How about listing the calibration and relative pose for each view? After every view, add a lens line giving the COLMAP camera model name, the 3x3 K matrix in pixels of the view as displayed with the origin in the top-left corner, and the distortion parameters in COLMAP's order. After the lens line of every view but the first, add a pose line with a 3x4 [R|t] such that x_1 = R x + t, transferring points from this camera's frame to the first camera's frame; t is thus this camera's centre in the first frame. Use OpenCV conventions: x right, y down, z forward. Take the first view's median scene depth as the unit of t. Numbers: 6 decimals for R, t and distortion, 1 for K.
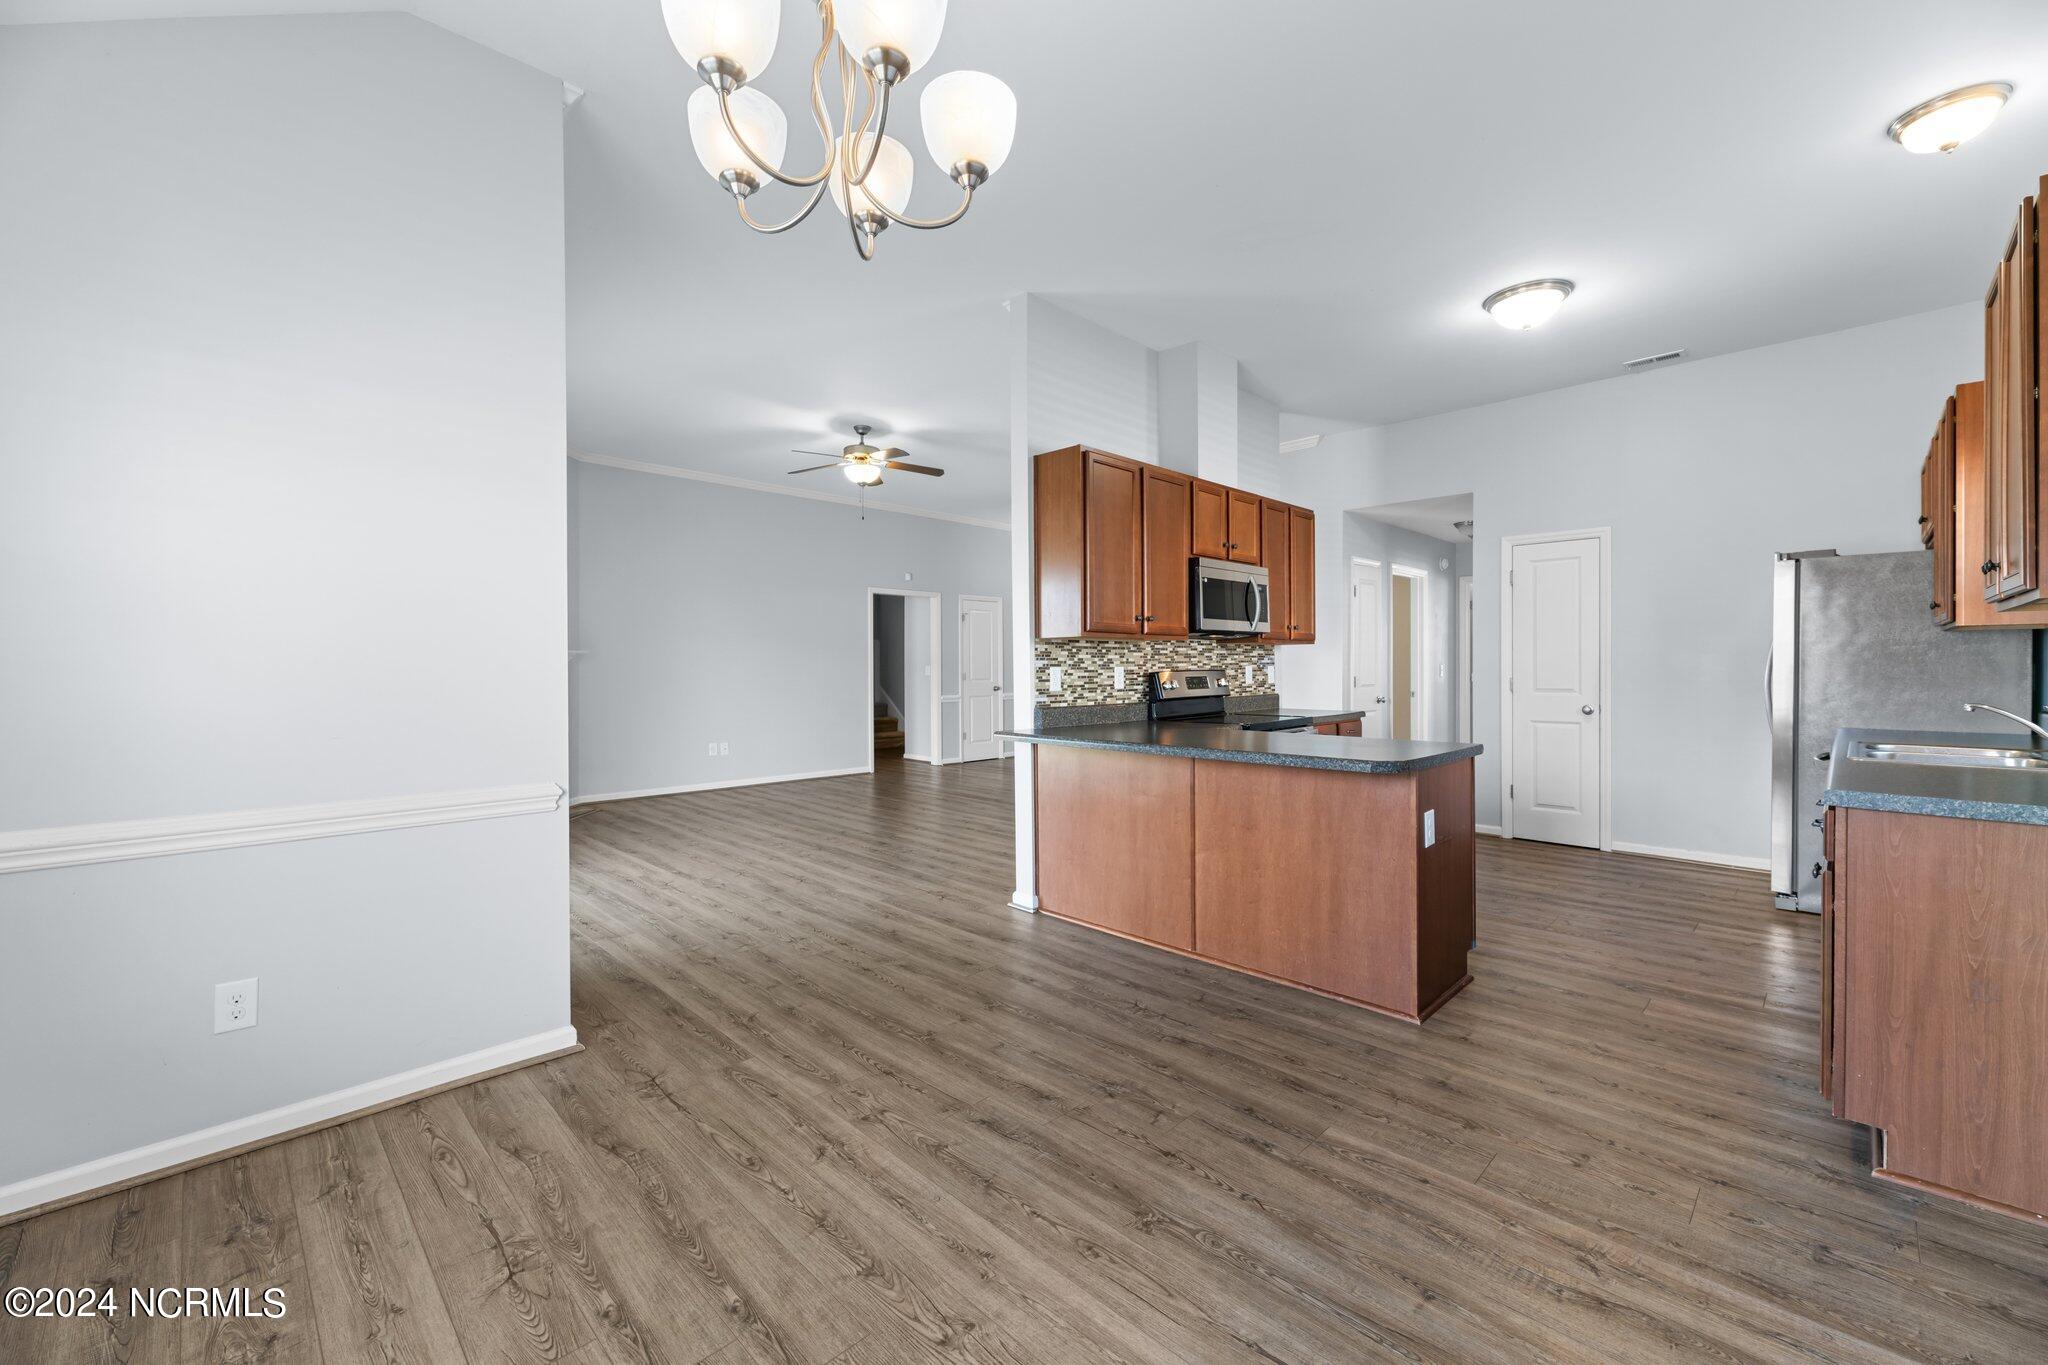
lens RADIAL K [[831.0, 0, 1019.9], [0, 831.0, 664.7], [0, 0, 1]] dist [0.003364, 0.000123]
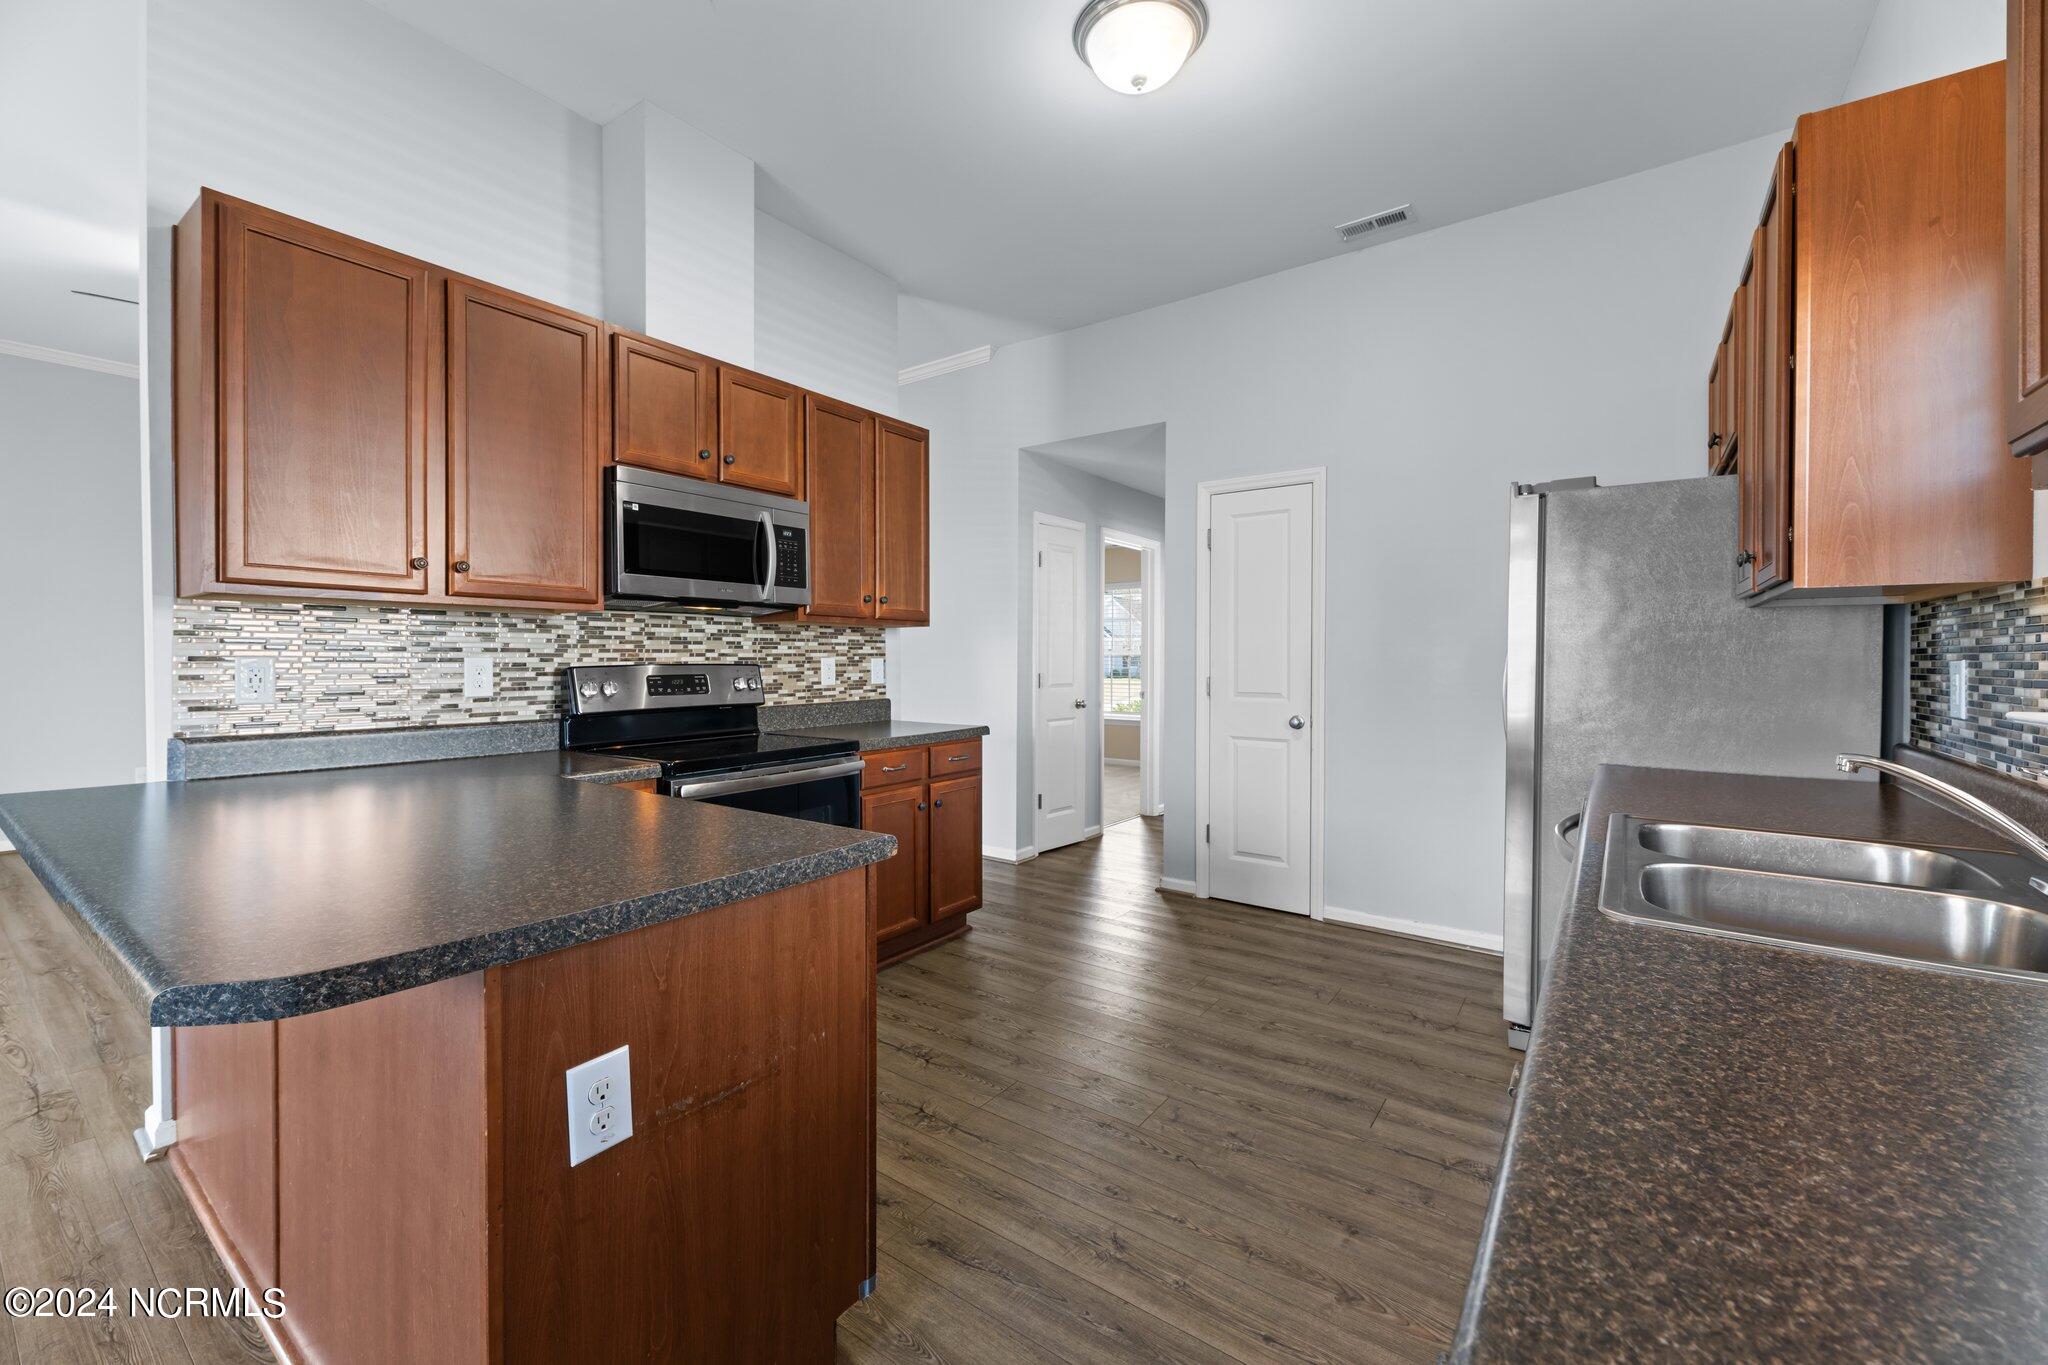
lens RADIAL K [[823.0, 0, 1021.7], [0, 823.0, 657.4], [0, 0, 1]] dist [0.002405, 0.000295]
pose [[0.987451, 0.007292, 0.157760, 0.368640], [-0.007509, 0.999972, 0.000779, -0.000770], [-0.157750, -0.001953, 0.987477, 0.369330]]
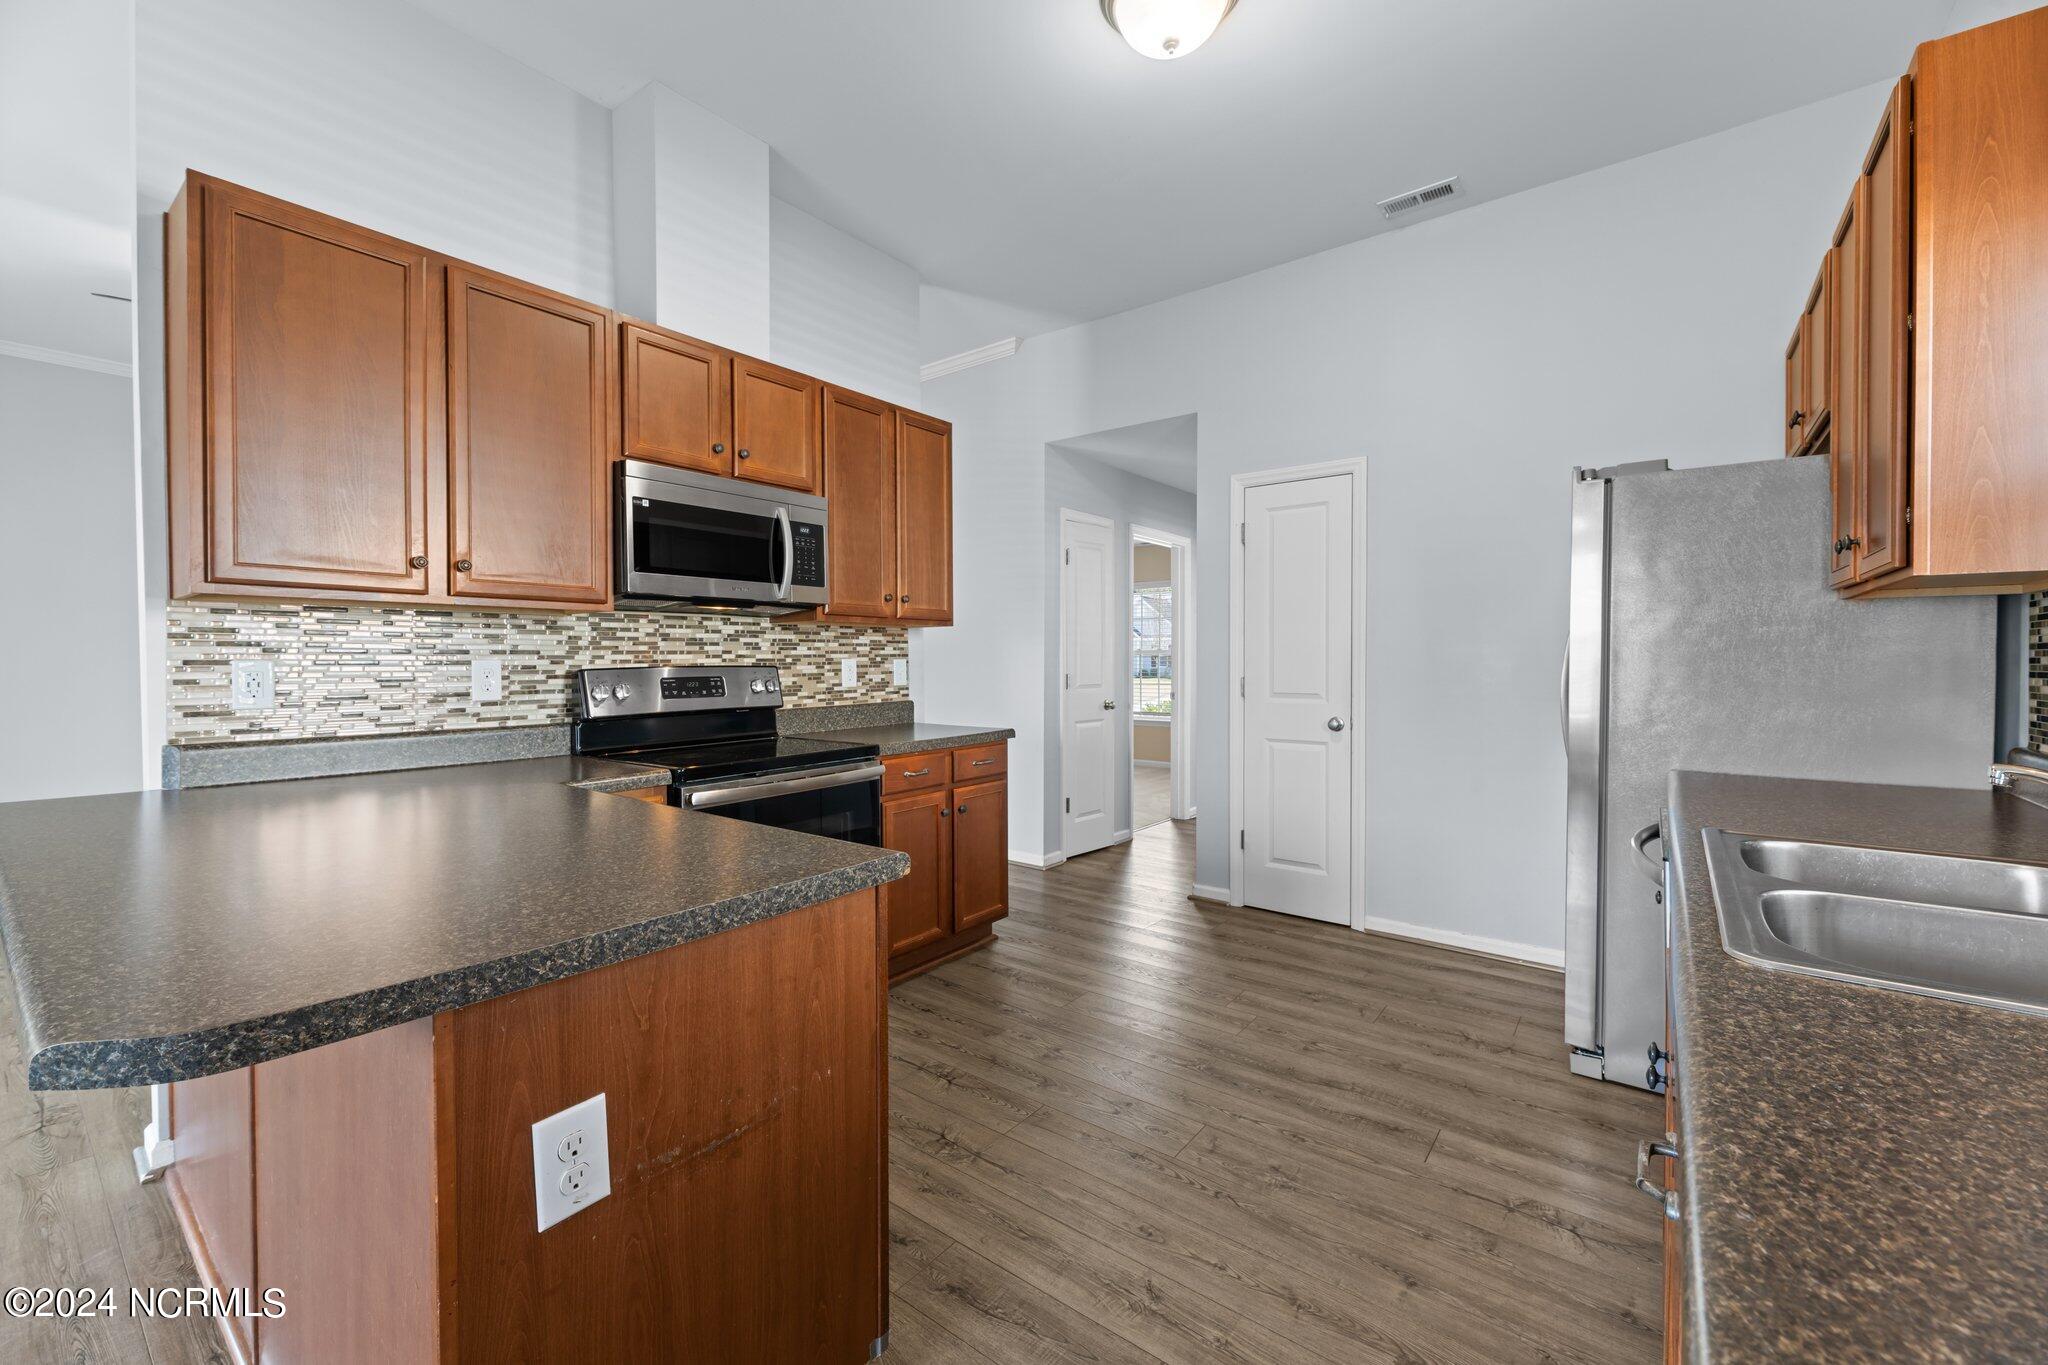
lens RADIAL K [[820.4, 0, 1025.5], [0, 820.4, 662.4], [0, 0, 1]] dist [0.001192, -0.000319]
pose [[0.991708, 0.002258, 0.128489, 0.374504], [-0.003114, 0.999974, 0.006458, -0.000516], [-0.128471, -0.006805, 0.991690, 0.396871]]
